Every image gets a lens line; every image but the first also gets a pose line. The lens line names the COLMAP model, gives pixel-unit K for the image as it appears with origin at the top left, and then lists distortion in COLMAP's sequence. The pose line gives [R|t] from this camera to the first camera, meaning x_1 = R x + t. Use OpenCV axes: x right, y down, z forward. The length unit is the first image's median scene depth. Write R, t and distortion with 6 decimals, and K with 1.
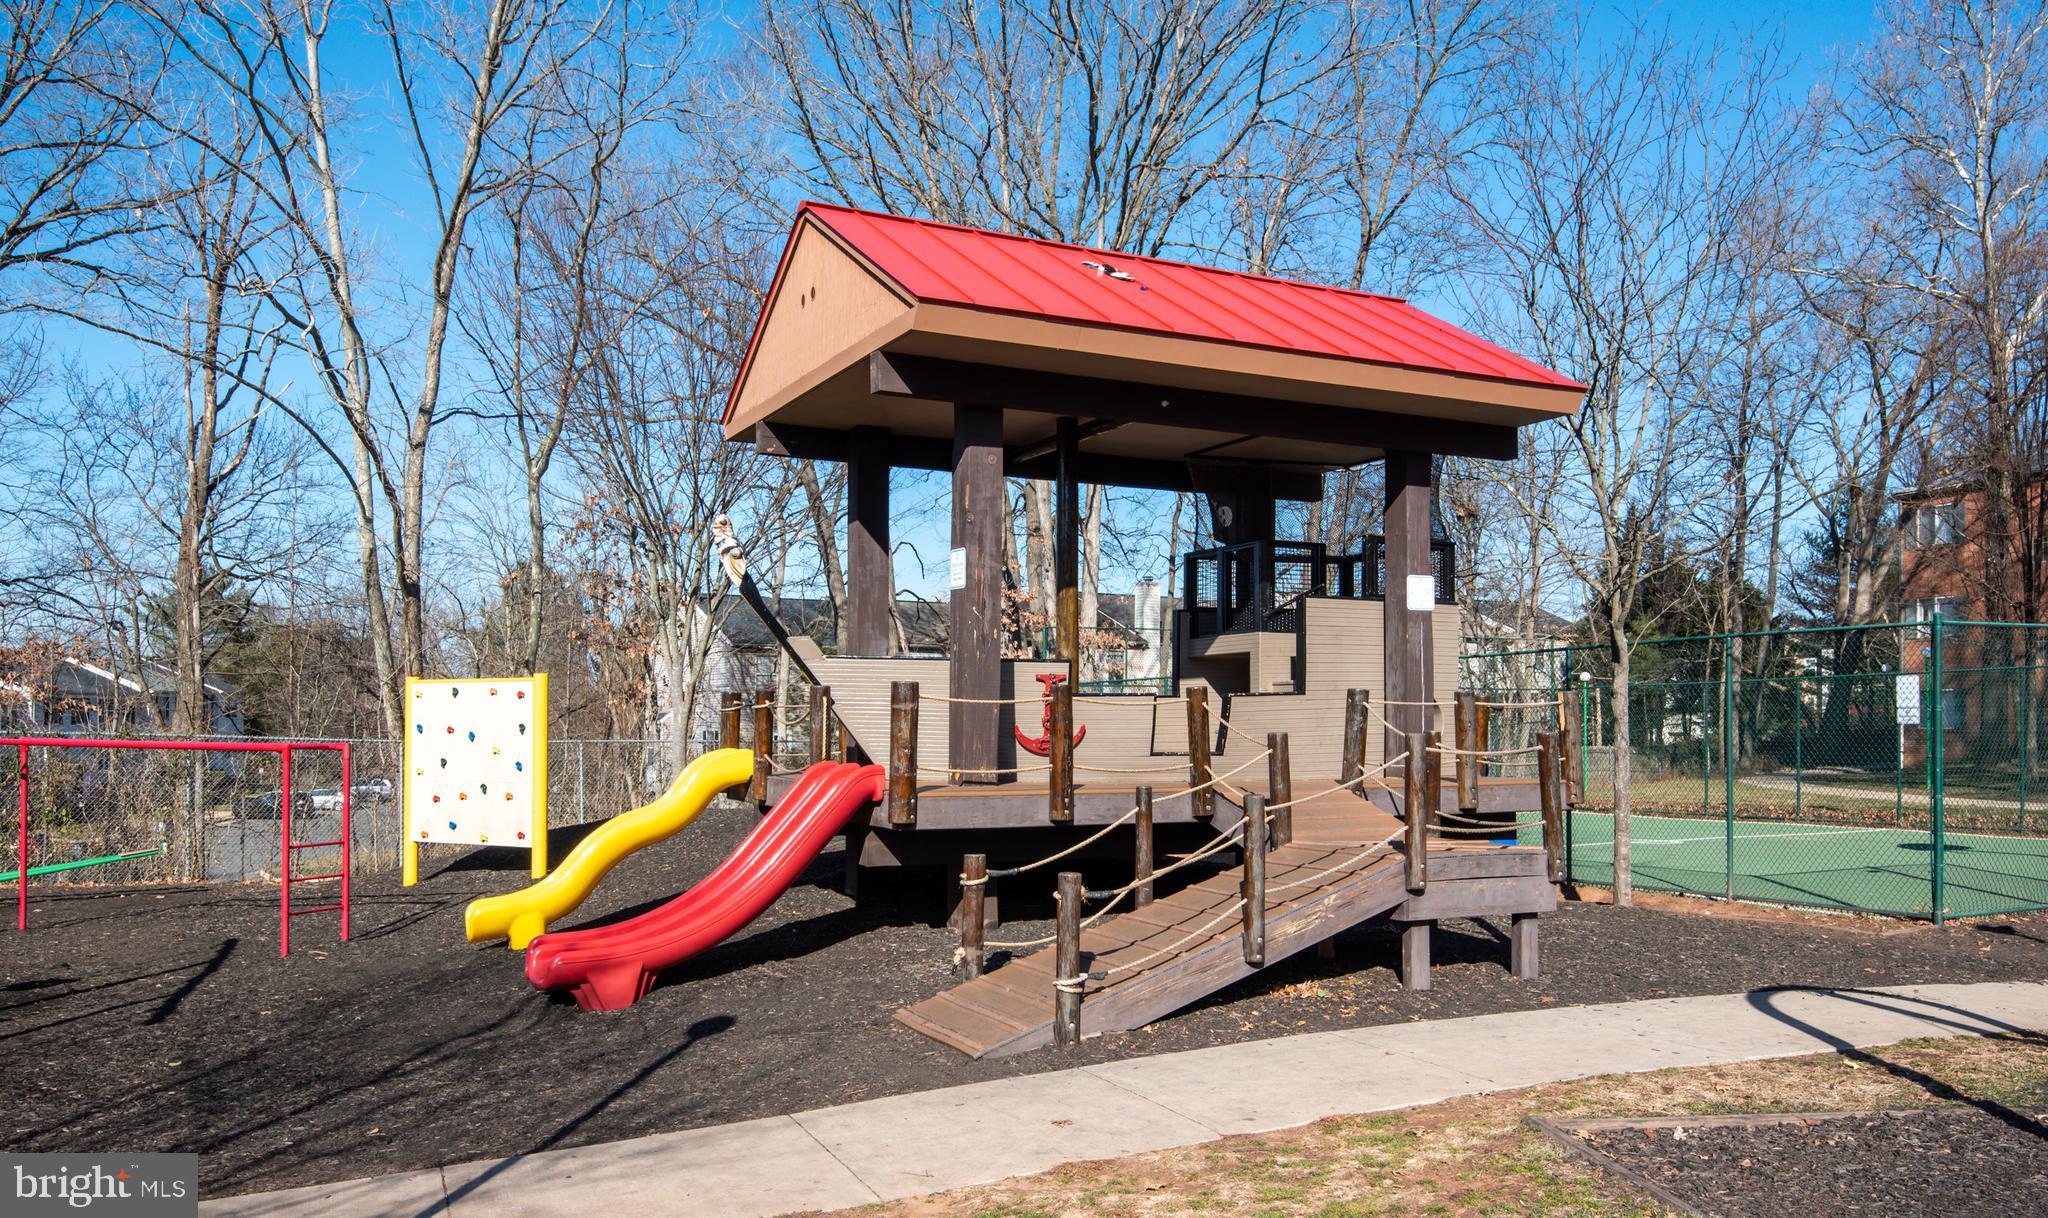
lens RADIAL K [[1521.9, 0, 1024.0], [0, 1521.9, 609.0], [0, 0, 1]] dist [0.049425, 0.000156]
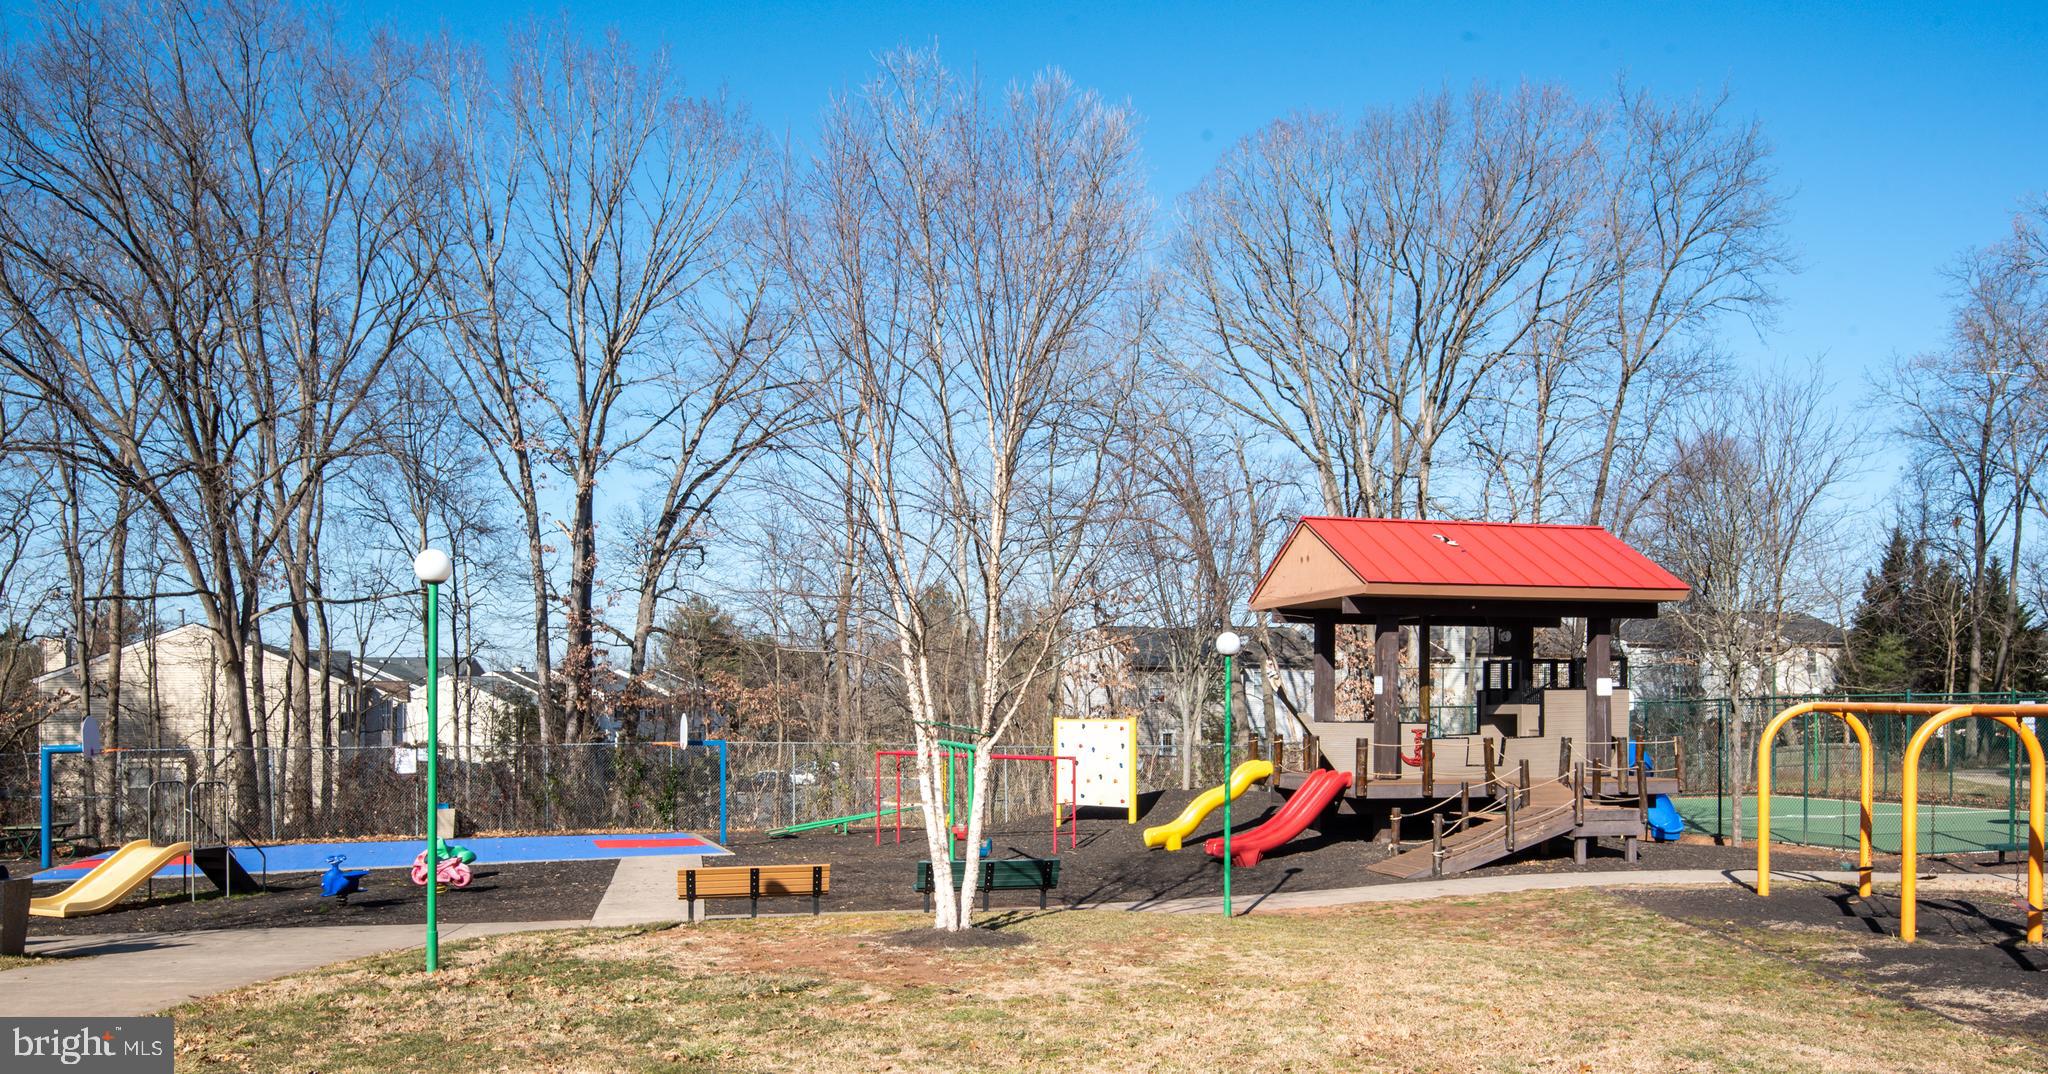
lens RADIAL K [[1452.0, 0, 1027.2], [0, 1452.0, 692.2], [0, 0, 1]] dist [0.023518, -0.003556]
pose [[0.979945, -0.003566, -0.199235, -0.117998], [0.016079, 0.997995, 0.061223, -0.148841], [0.198617, -0.063199, 0.978037, -1.159698]]
